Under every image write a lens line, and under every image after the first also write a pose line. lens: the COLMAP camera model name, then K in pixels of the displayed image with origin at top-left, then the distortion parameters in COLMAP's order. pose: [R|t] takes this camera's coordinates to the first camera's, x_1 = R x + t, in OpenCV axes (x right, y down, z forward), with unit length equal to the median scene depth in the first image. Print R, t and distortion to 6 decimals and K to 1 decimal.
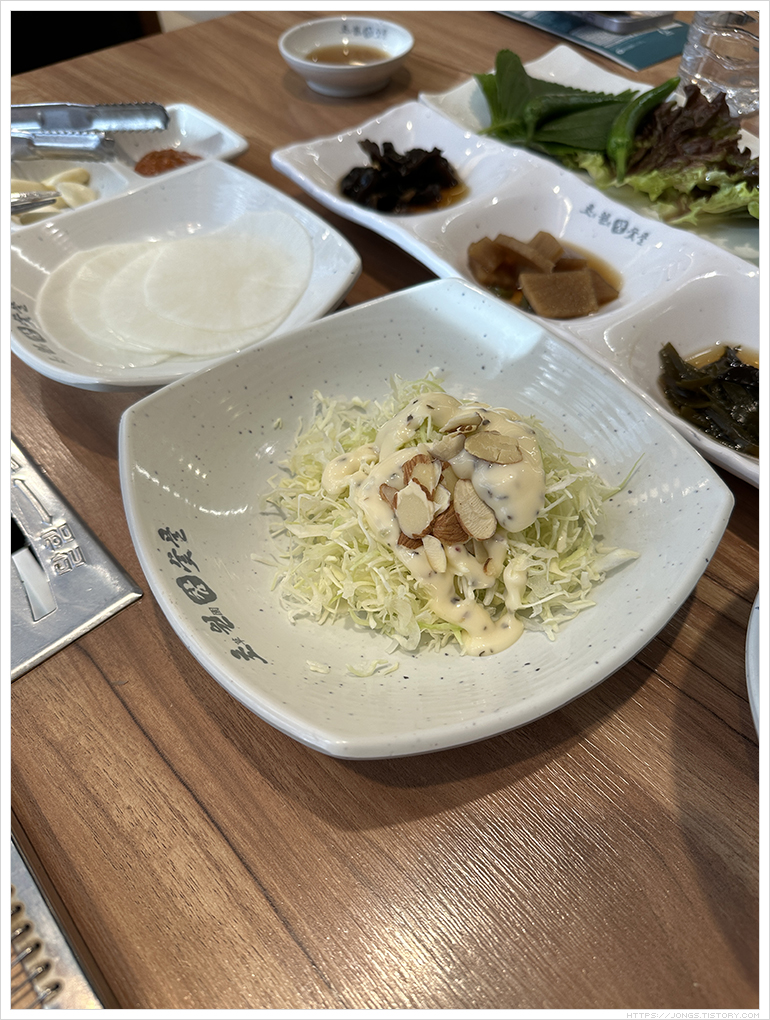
lens RADIAL K [[701.9, 0, 385.0], [0, 701.9, 510.0], [0, 0, 1]] dist [0.003990, -0.068065]
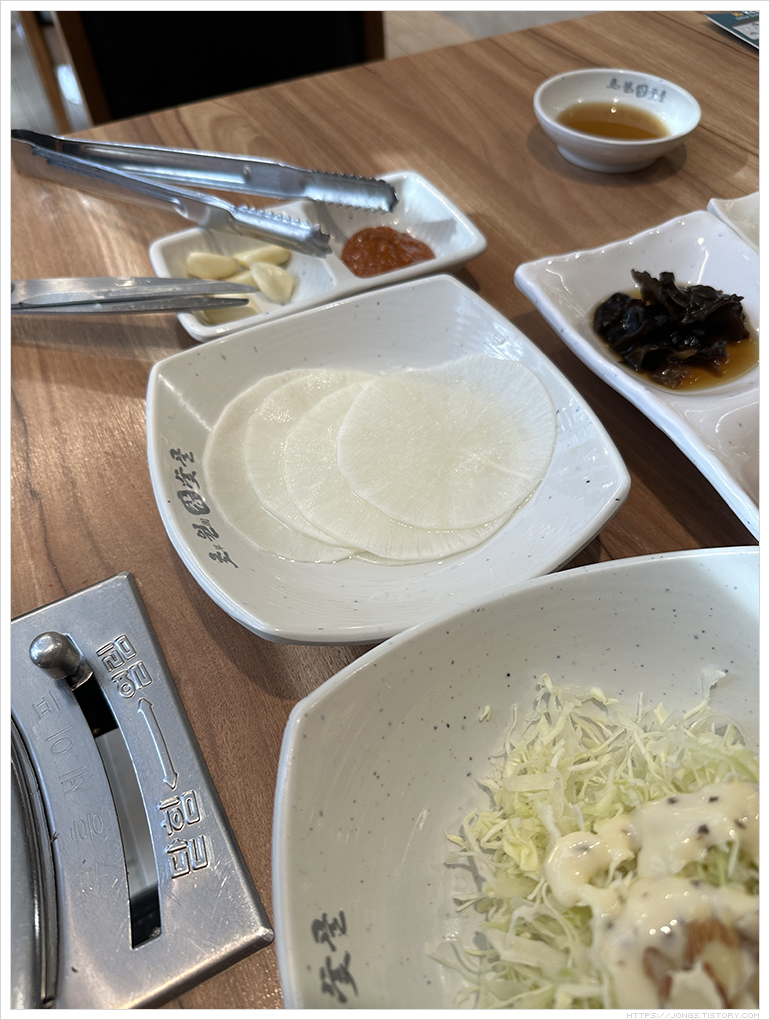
lens RADIAL K [[701.9, 0, 385.0], [0, 701.9, 510.0], [0, 0, 1]] dist [0.003990, -0.068065]
pose [[0.968192, 0.187049, -0.166185, -0.117699], [-0.183263, 0.982330, 0.037967, -0.232016], [0.170351, -0.006303, 0.985363, 0.180291]]
